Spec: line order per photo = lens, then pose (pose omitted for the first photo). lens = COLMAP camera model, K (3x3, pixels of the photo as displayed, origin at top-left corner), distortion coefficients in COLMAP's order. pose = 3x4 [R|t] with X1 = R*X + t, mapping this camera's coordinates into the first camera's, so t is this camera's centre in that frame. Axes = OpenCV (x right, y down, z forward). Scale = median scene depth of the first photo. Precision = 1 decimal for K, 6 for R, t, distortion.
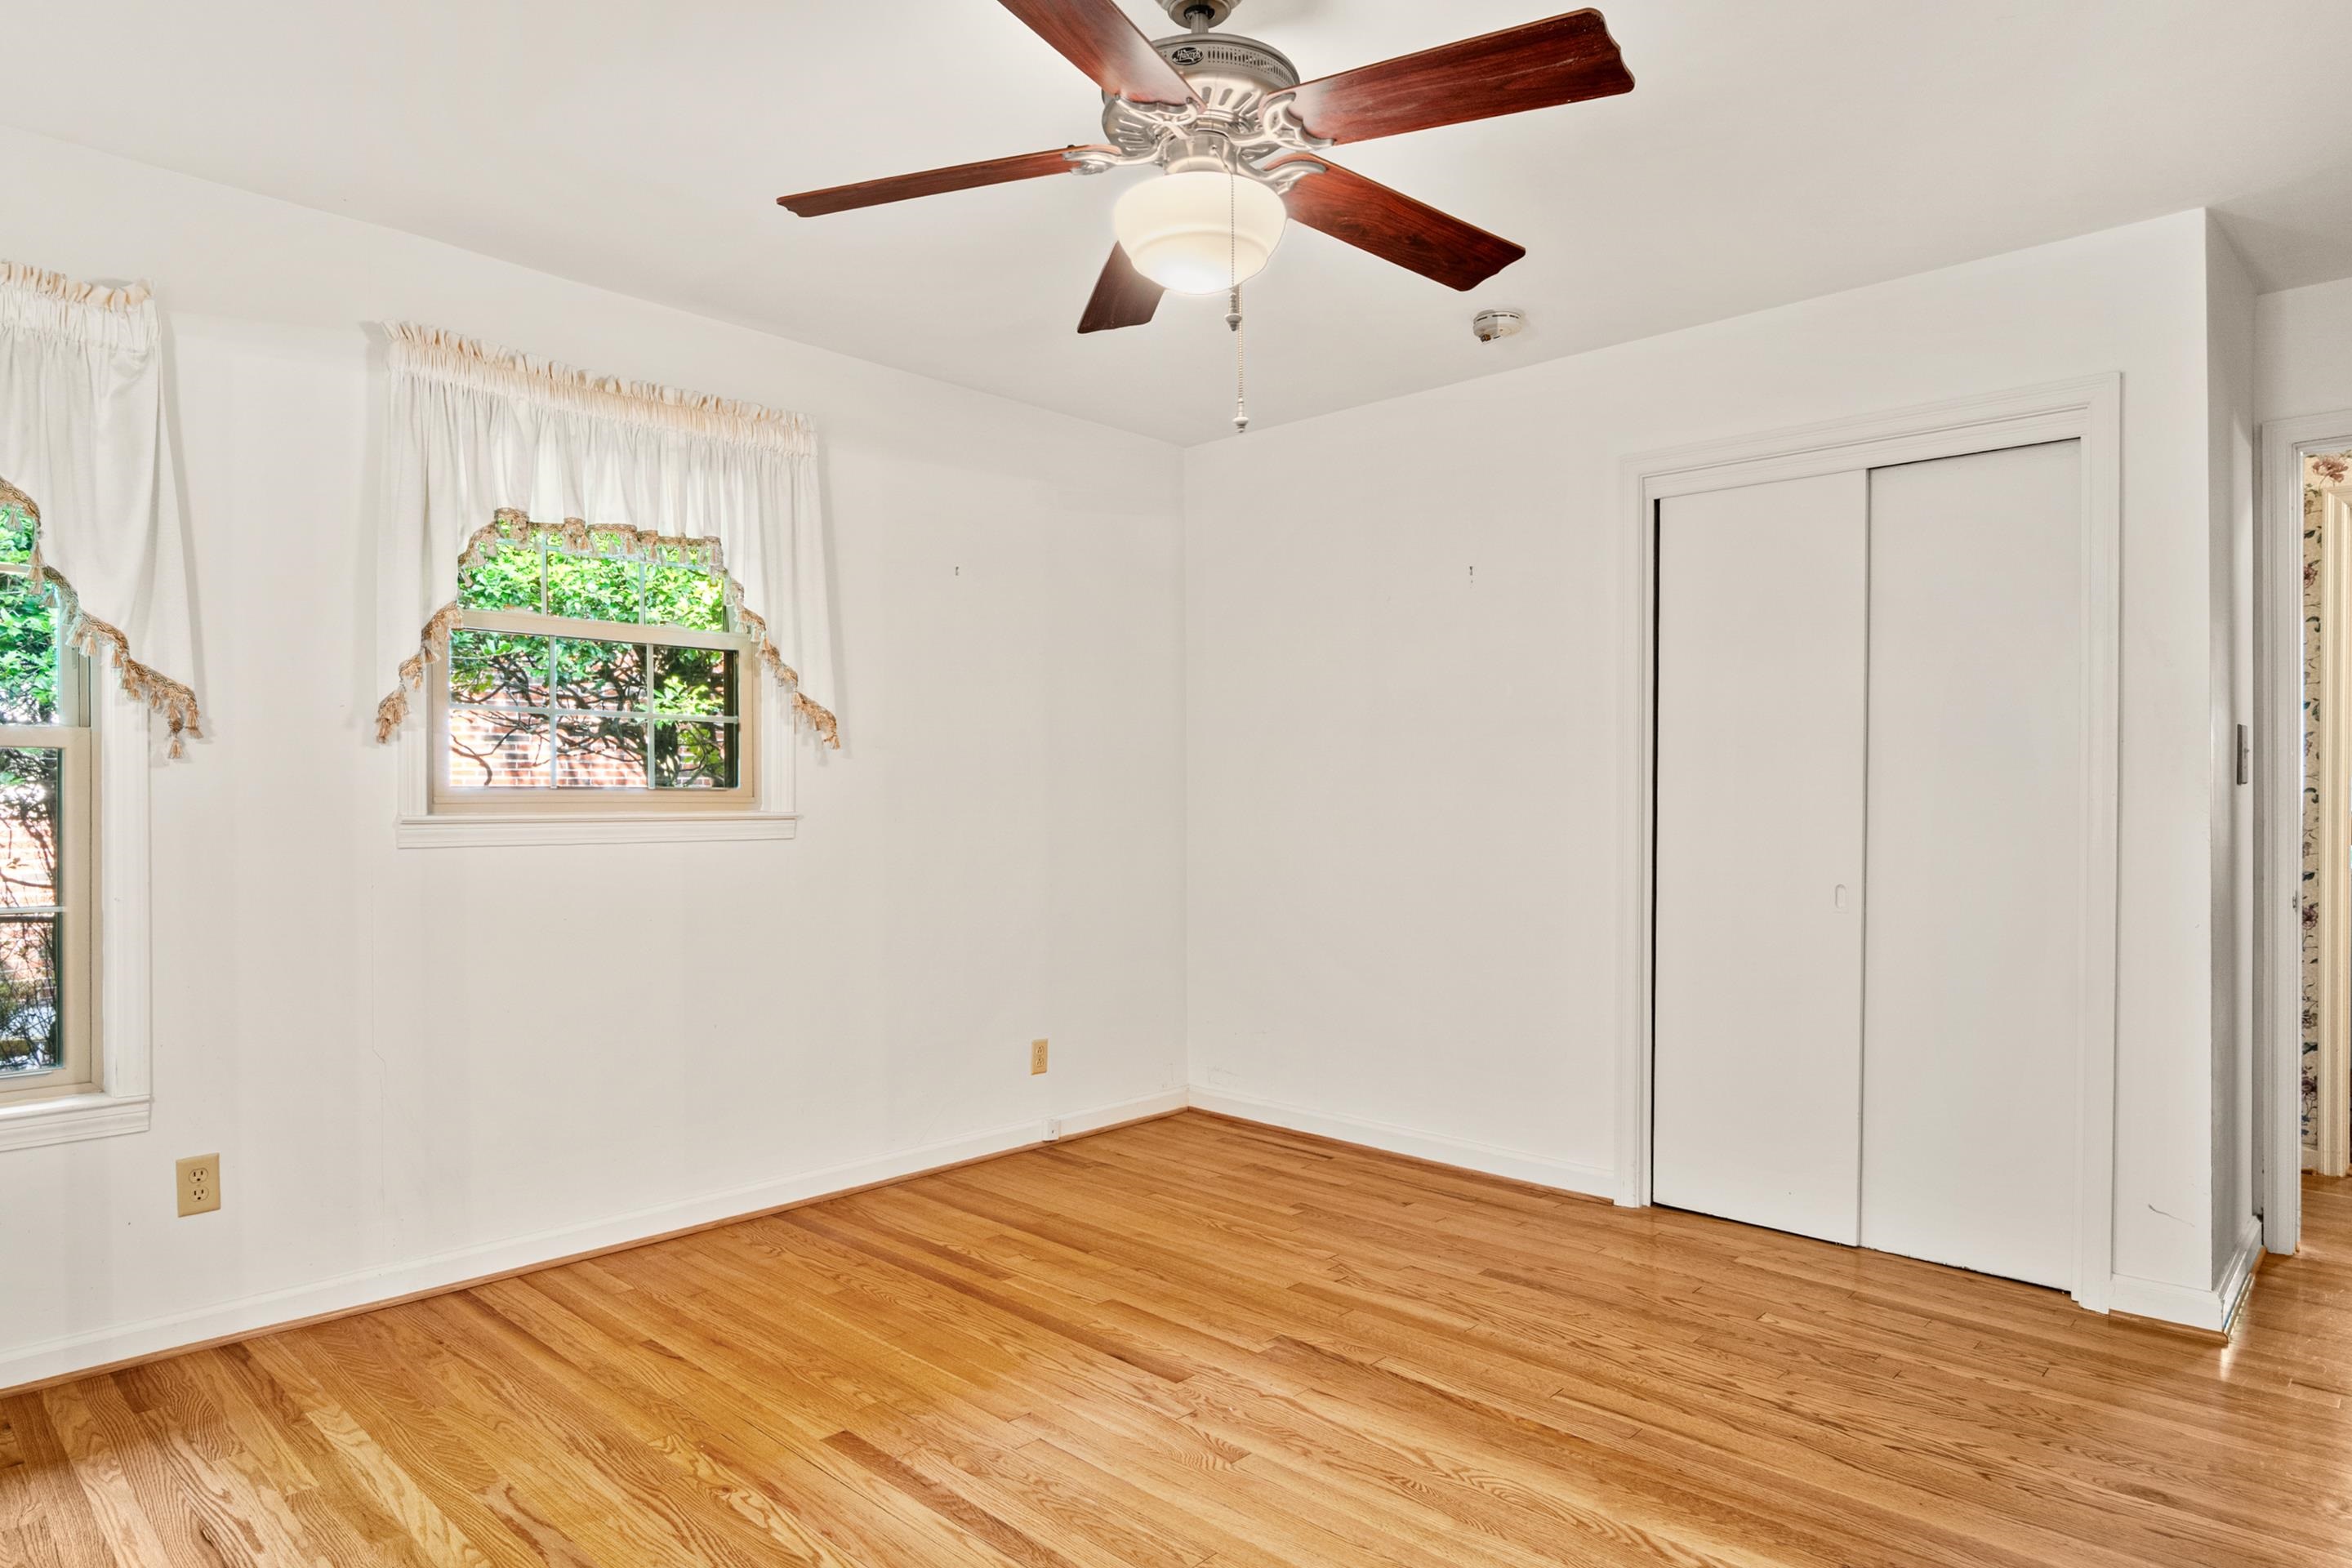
lens RADIAL K [[1345.4, 0, 1164.9], [0, 1345.4, 789.7], [0, 0, 1]] dist [-0.002224, -0.001329]
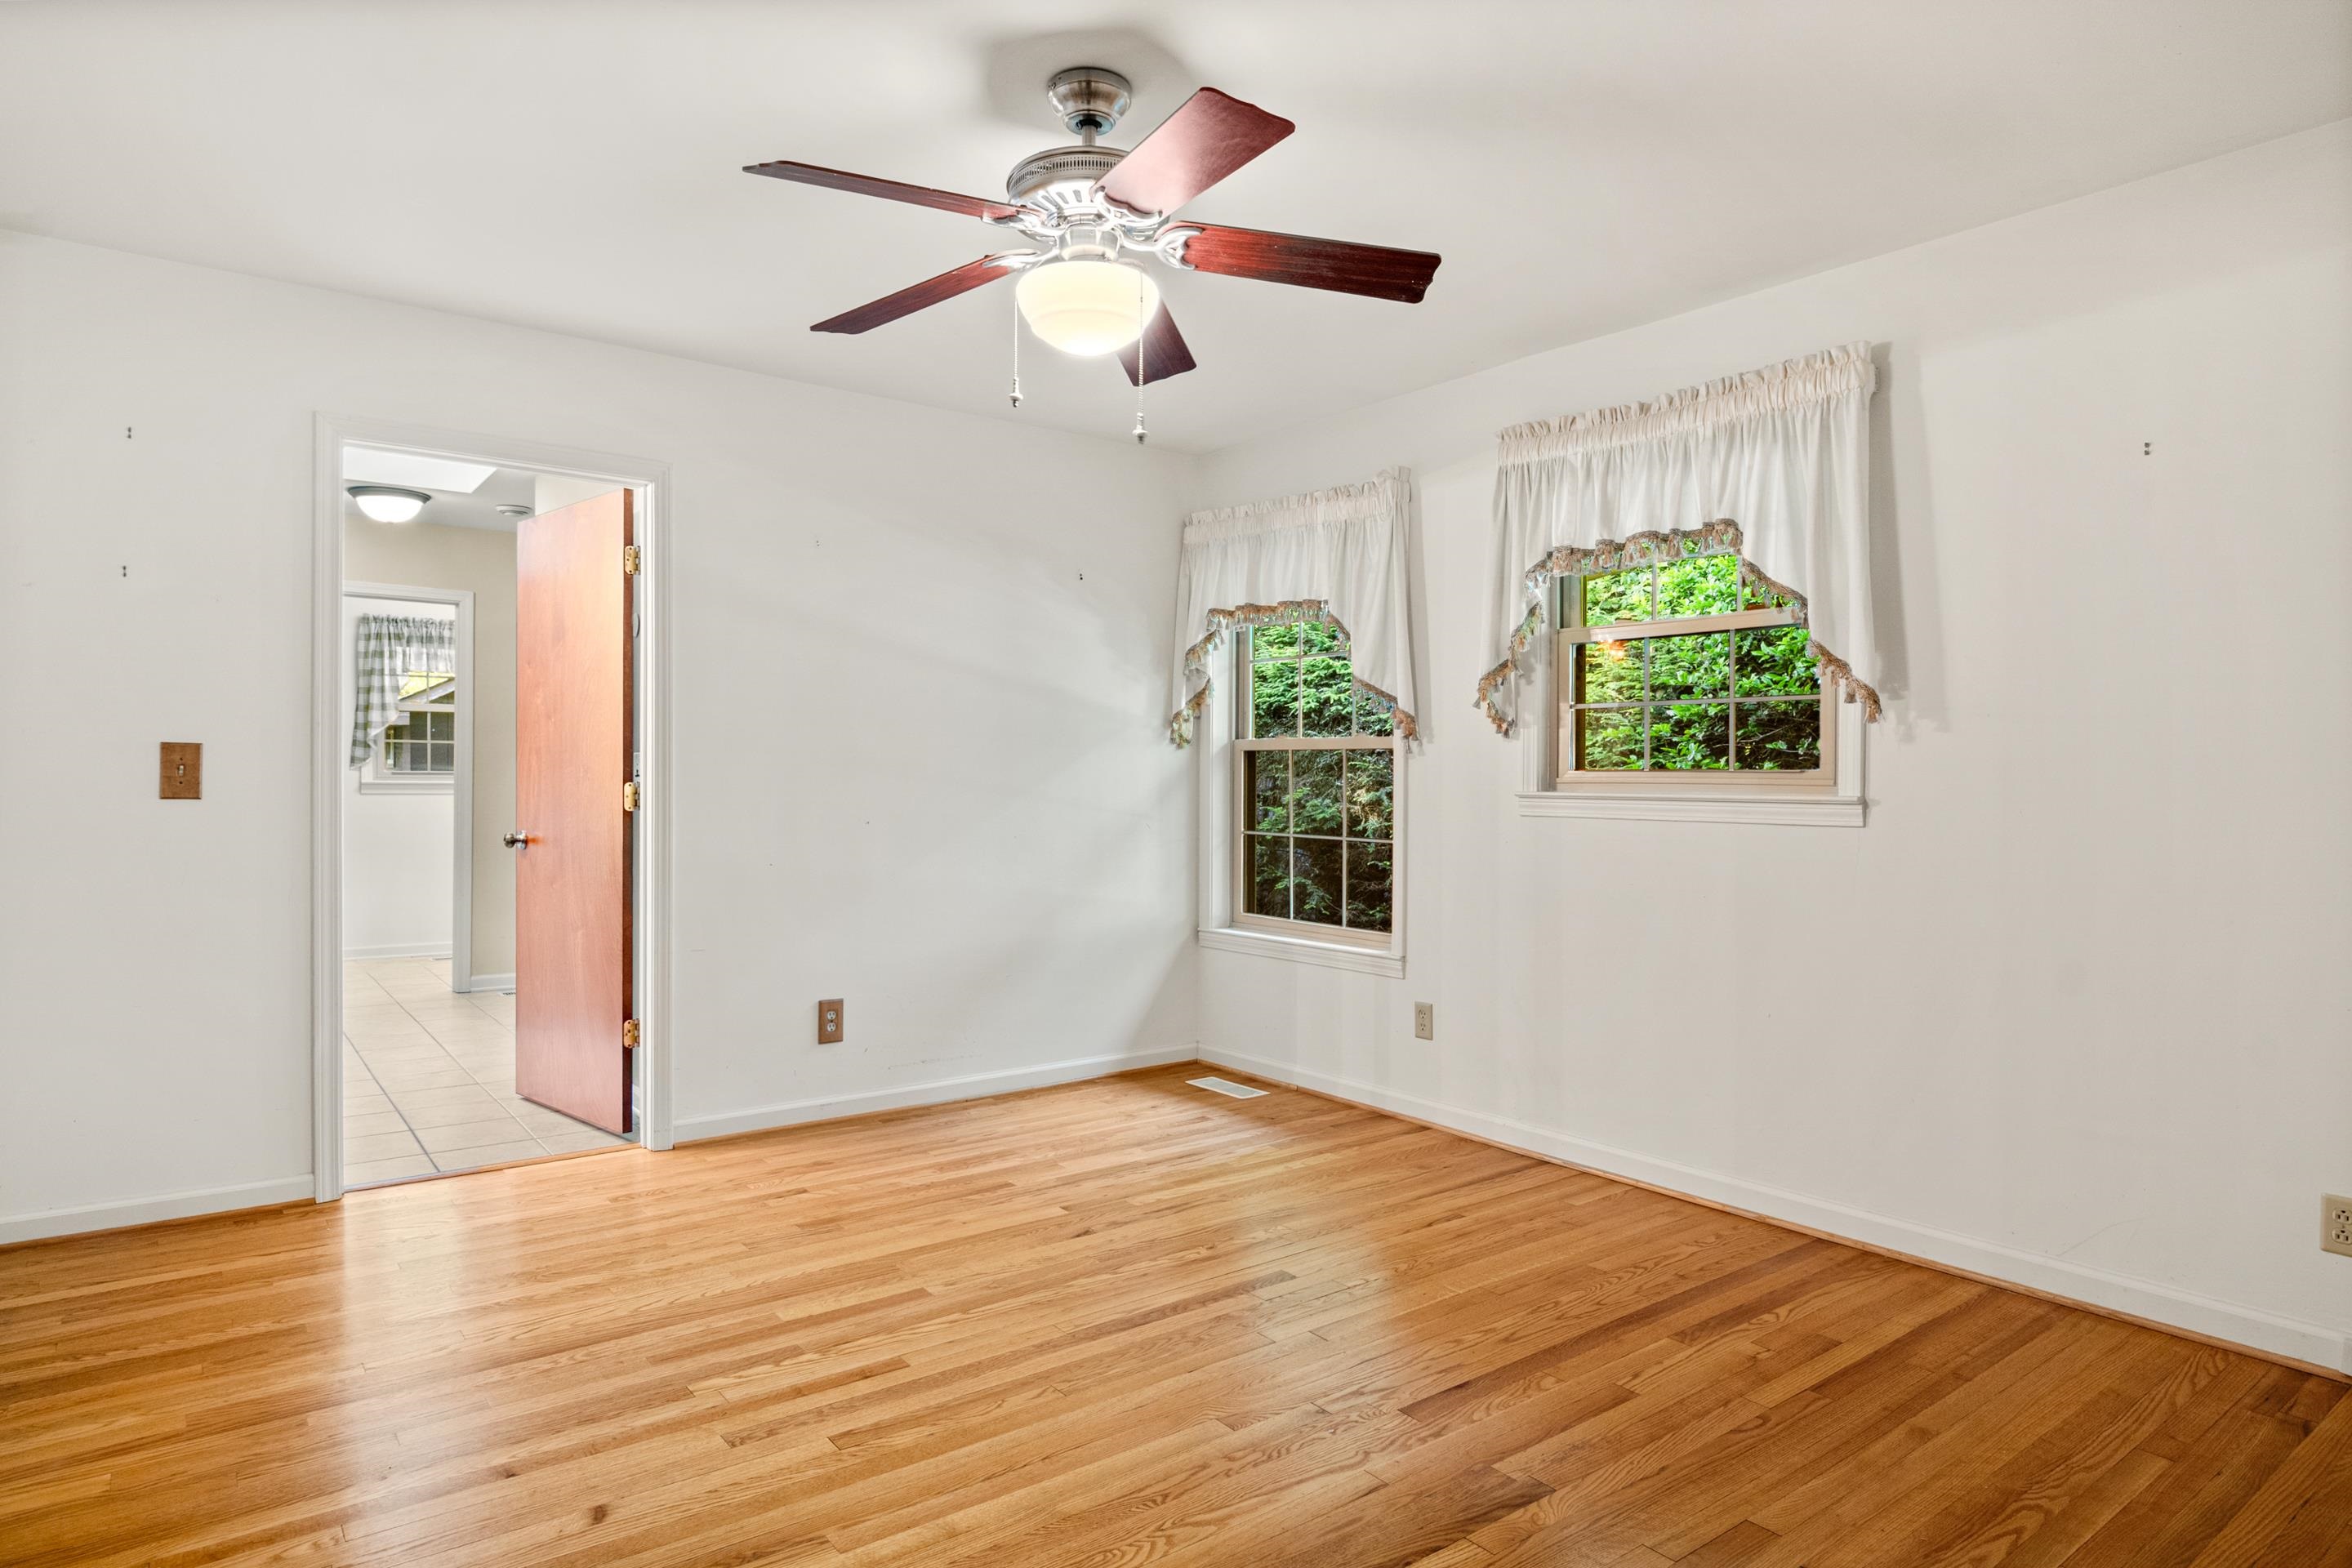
lens RADIAL K [[1345.4, 0, 1164.9], [0, 1345.4, 789.7], [0, 0, 1]] dist [-0.002224, -0.001329]
pose [[-0.151609, 0.007701, -0.988410, 0.839800], [-0.001621, 0.999966, 0.008039, 0.006978], [0.988439, 0.002821, -0.151592, 0.873137]]
